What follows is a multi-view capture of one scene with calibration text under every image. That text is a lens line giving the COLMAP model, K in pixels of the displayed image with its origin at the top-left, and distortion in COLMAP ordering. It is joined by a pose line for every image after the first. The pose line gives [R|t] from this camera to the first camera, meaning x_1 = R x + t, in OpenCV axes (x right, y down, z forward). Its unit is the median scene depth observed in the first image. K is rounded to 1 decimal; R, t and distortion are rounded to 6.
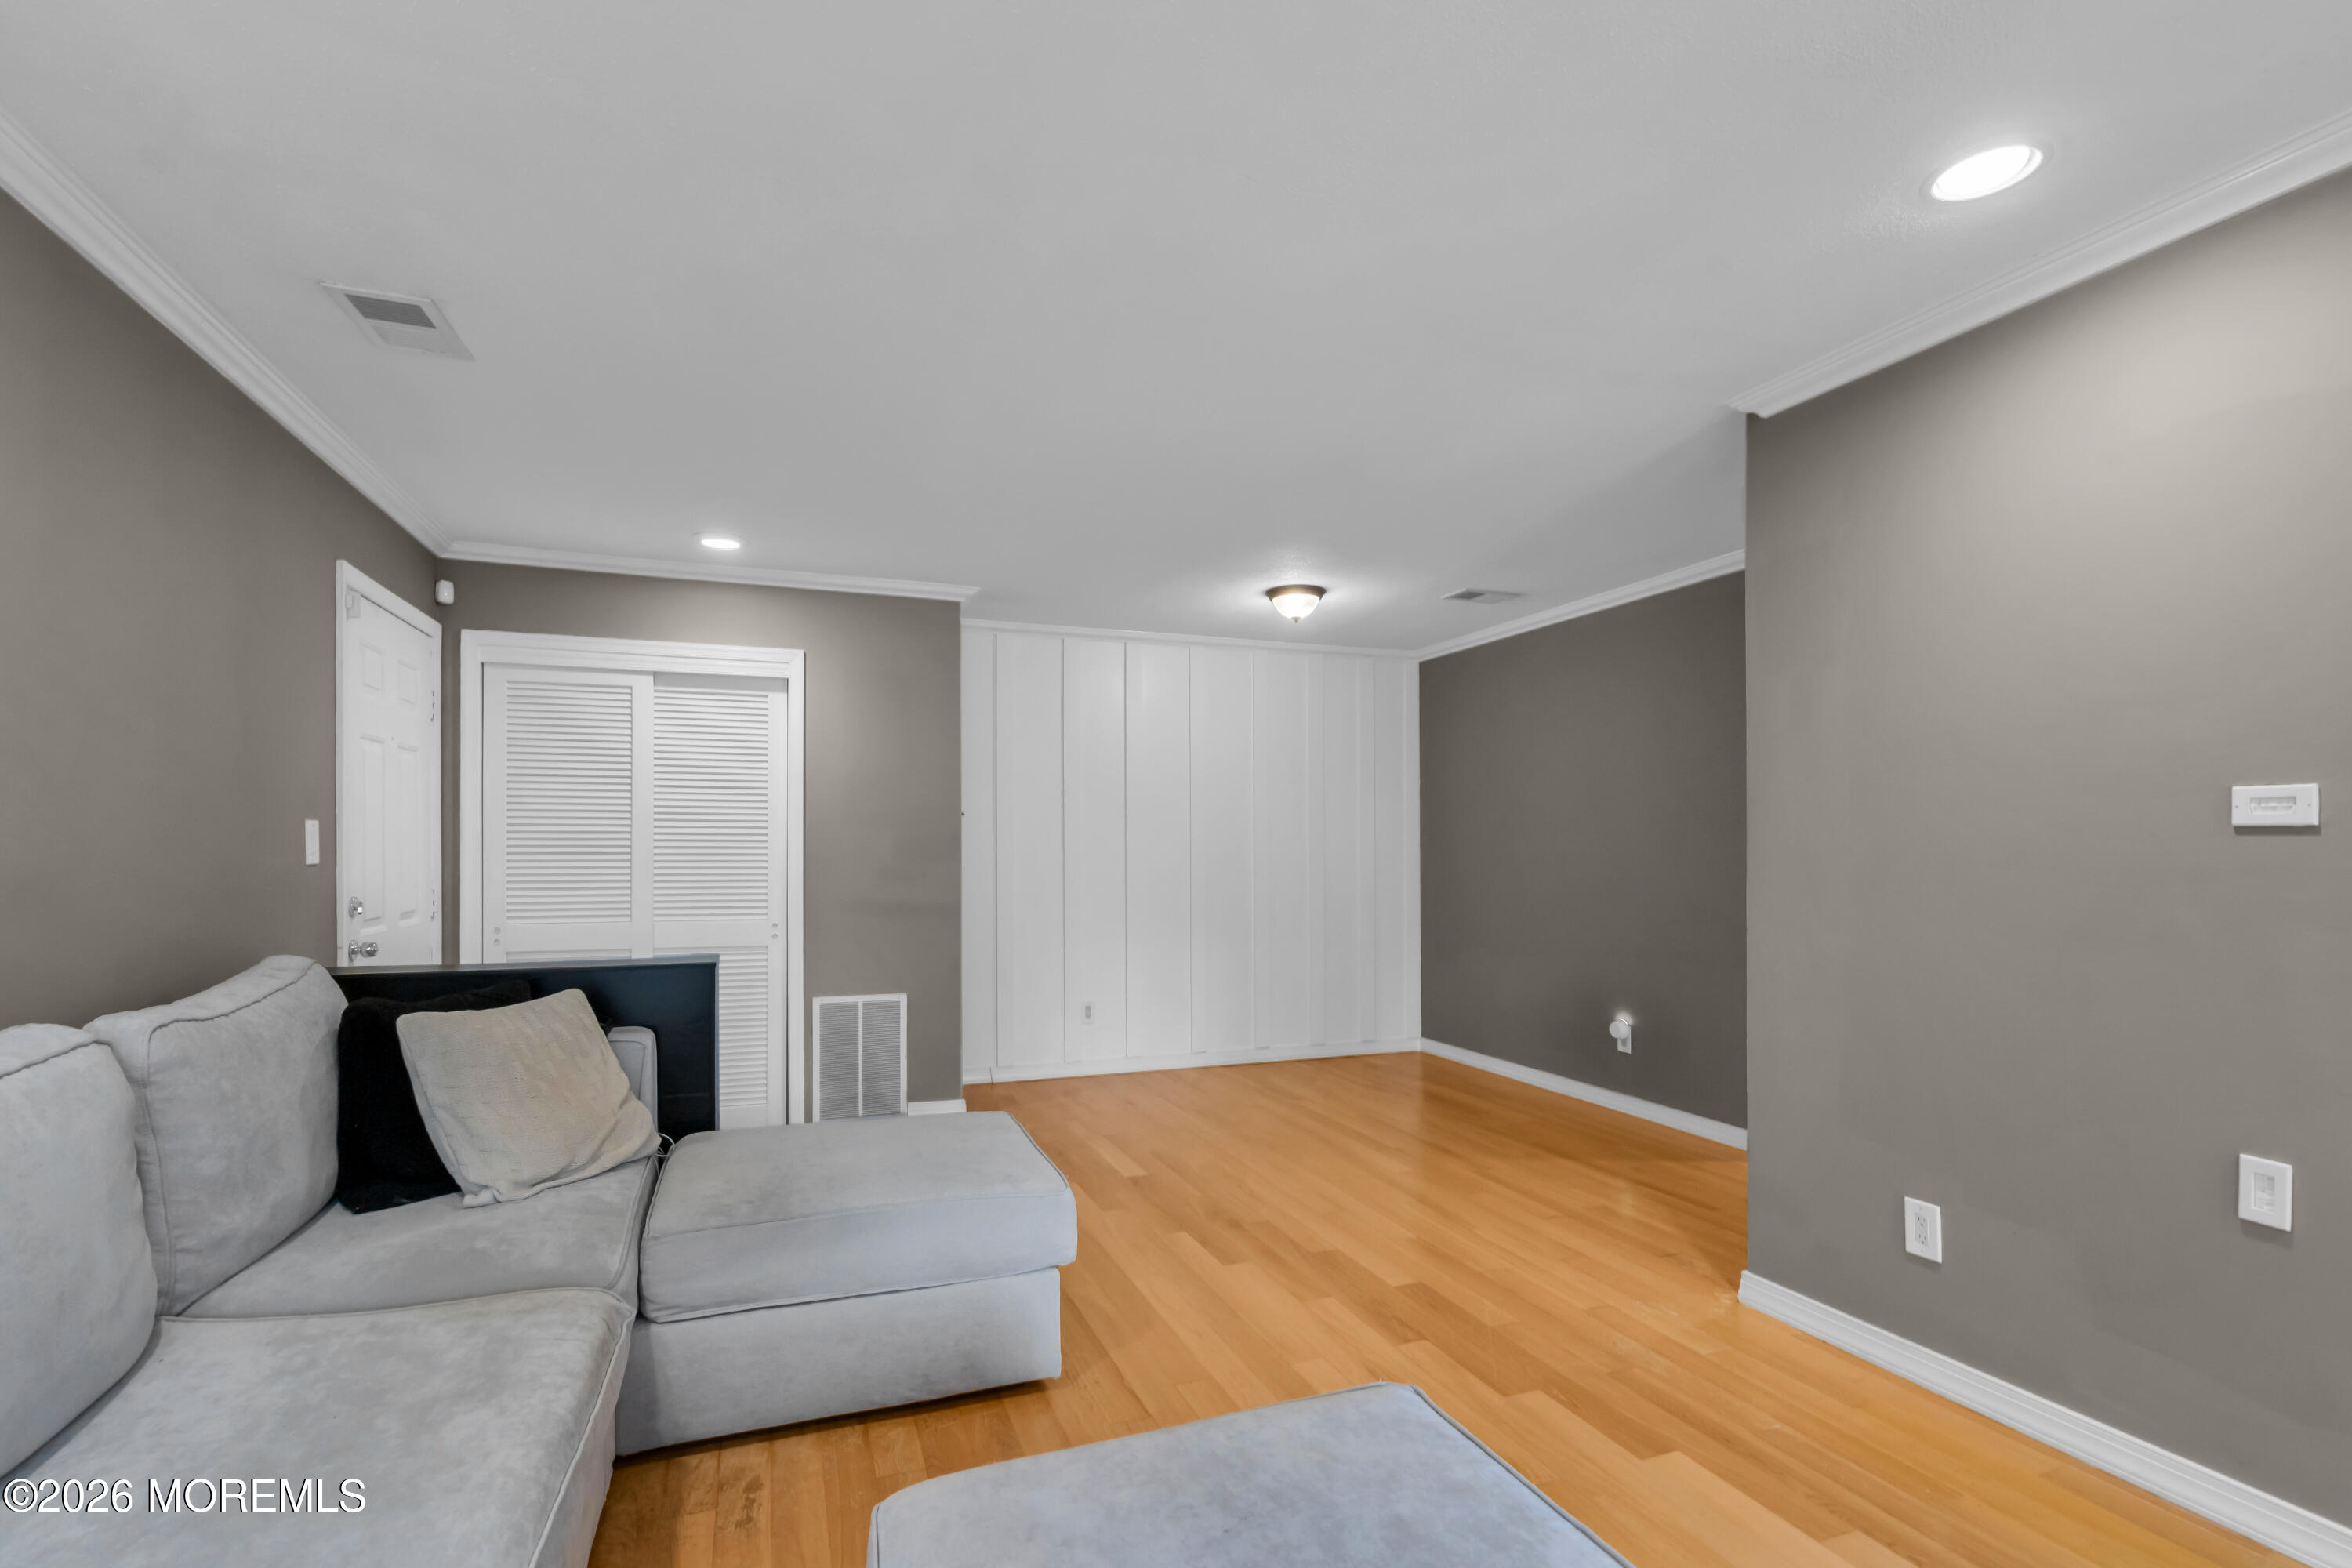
lens RADIAL K [[1082.3, 0, 1178.1], [0, 1082.3, 846.3], [0, 0, 1]] dist [-0.004053, 0.000746]
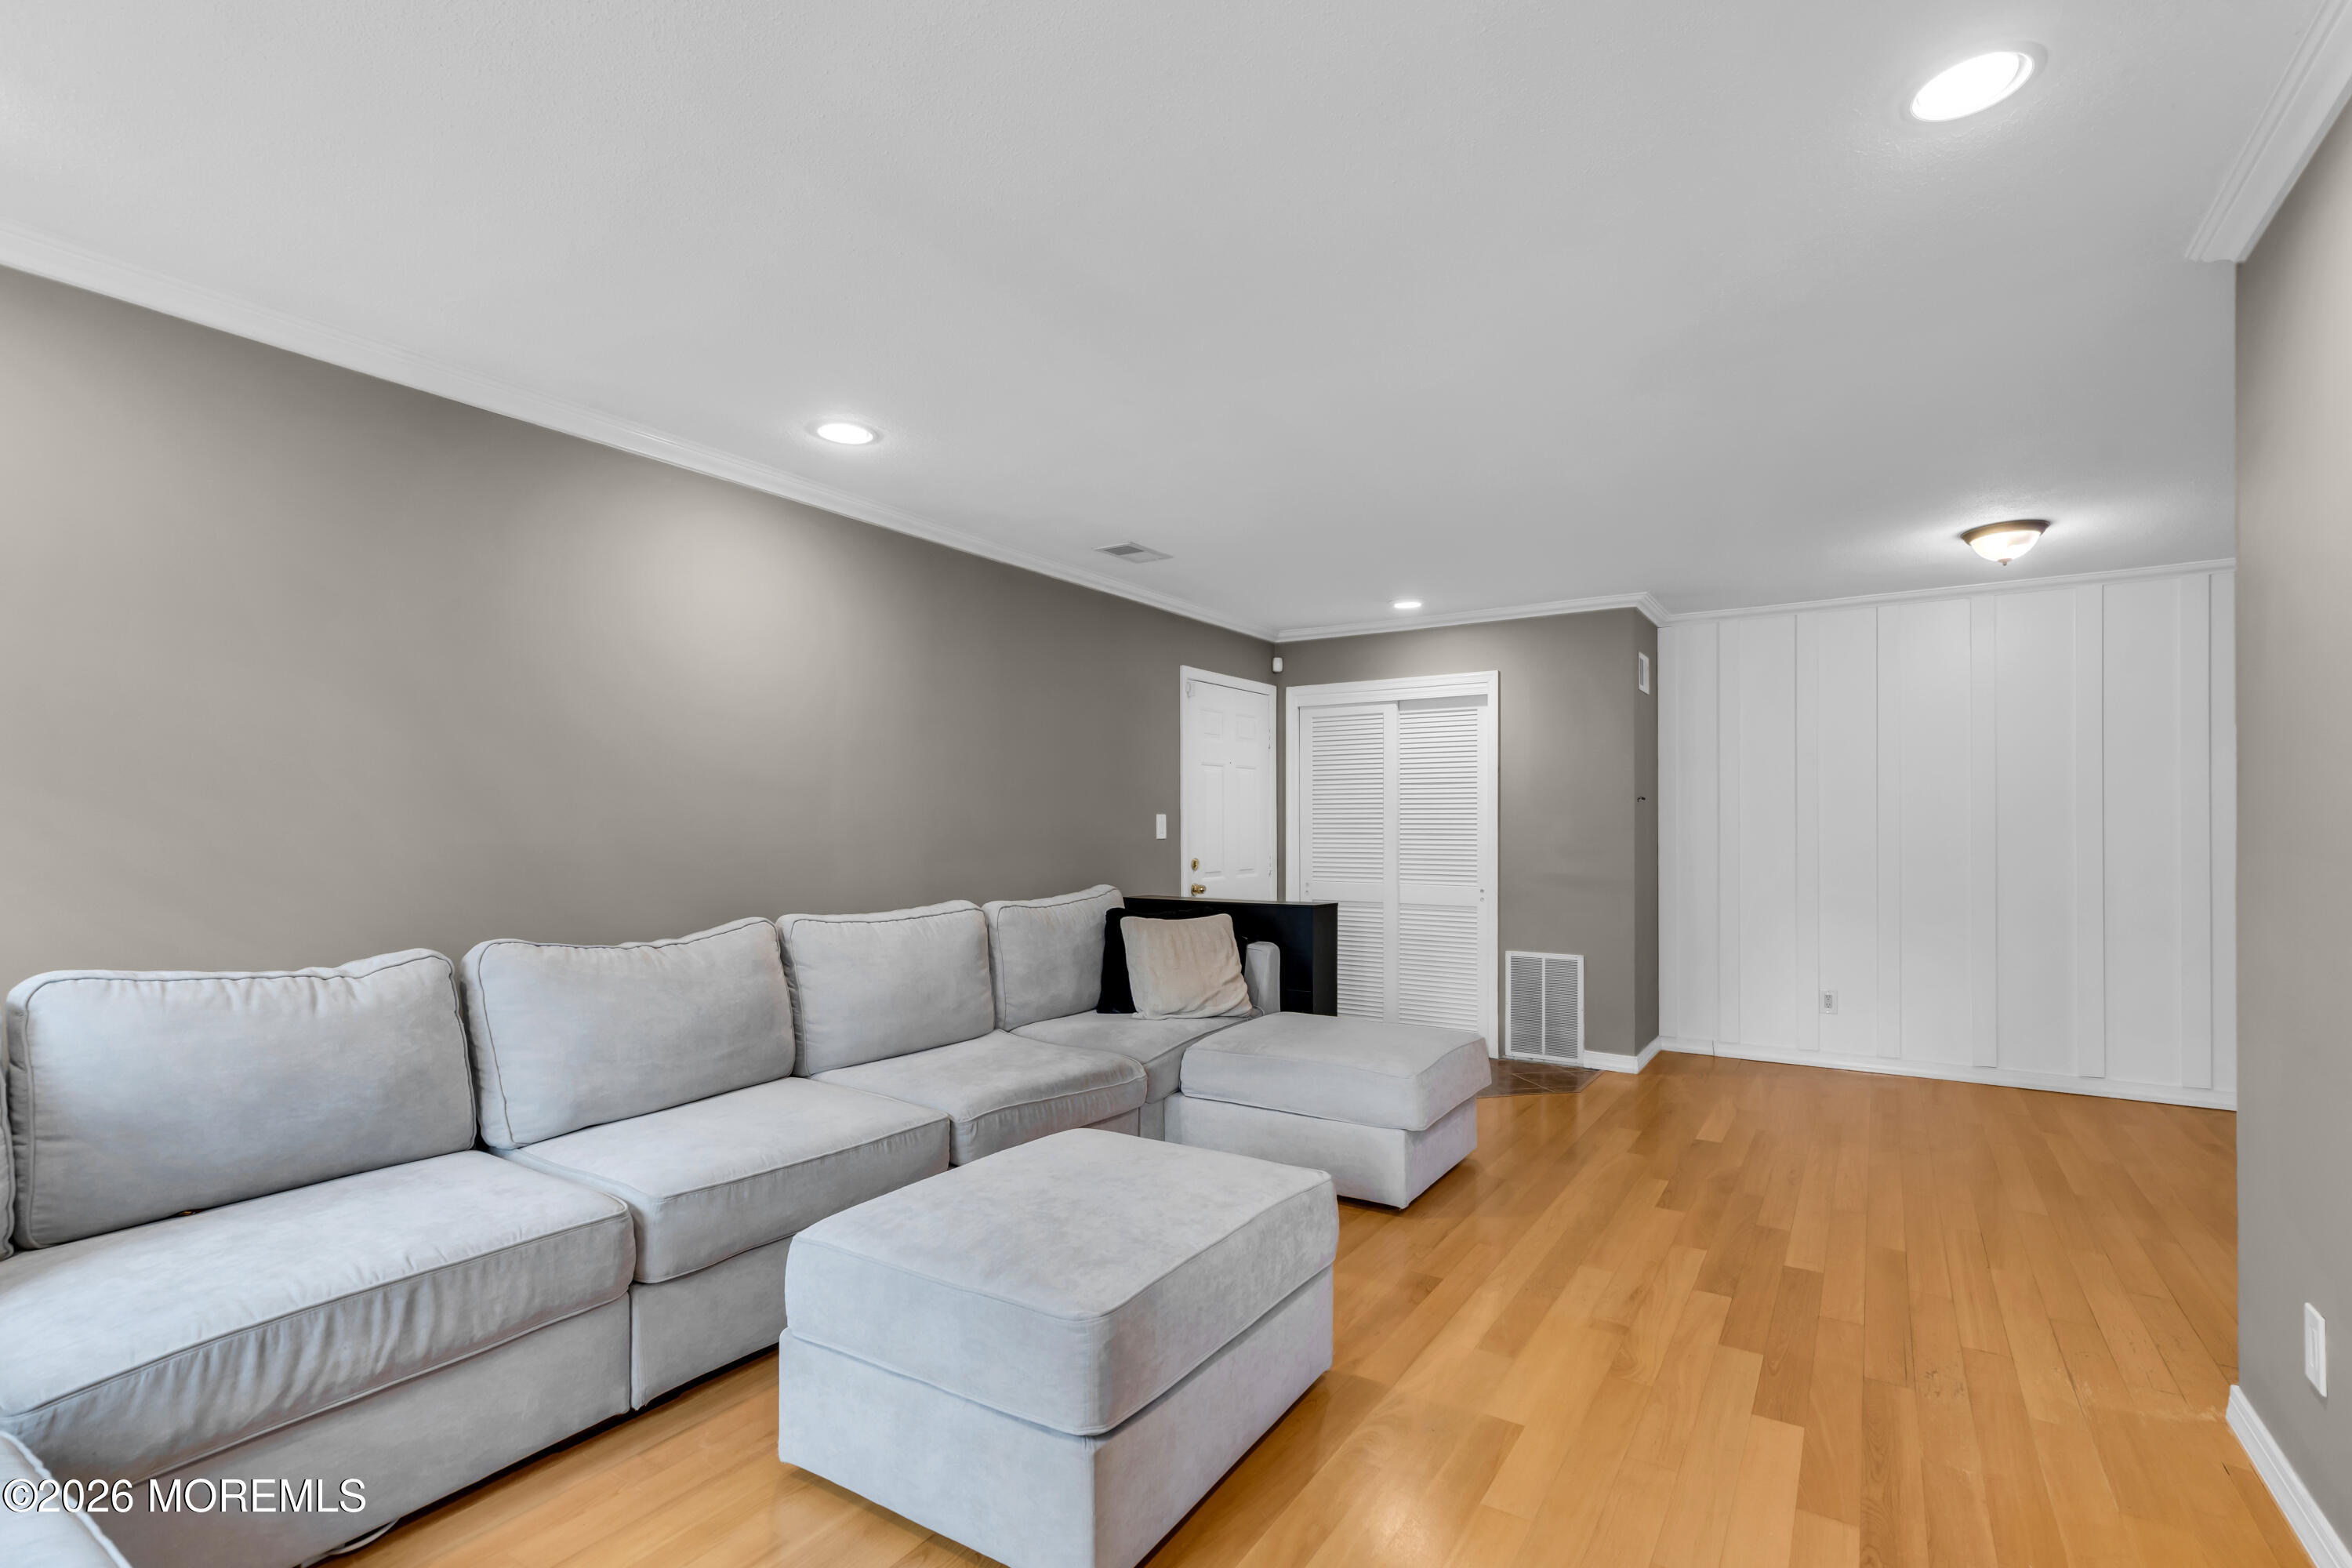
lens RADIAL K [[1082.3, 0, 1182.8], [0, 1082.3, 828.0], [0, 0, 1]] dist [-0.004053, 0.000746]
pose [[0.593993, -0.001306, -0.804469, 0.482568], [0.002573, 0.999997, 0.000276, -0.001427], [0.804466, -0.002234, 0.593994, -0.033072]]
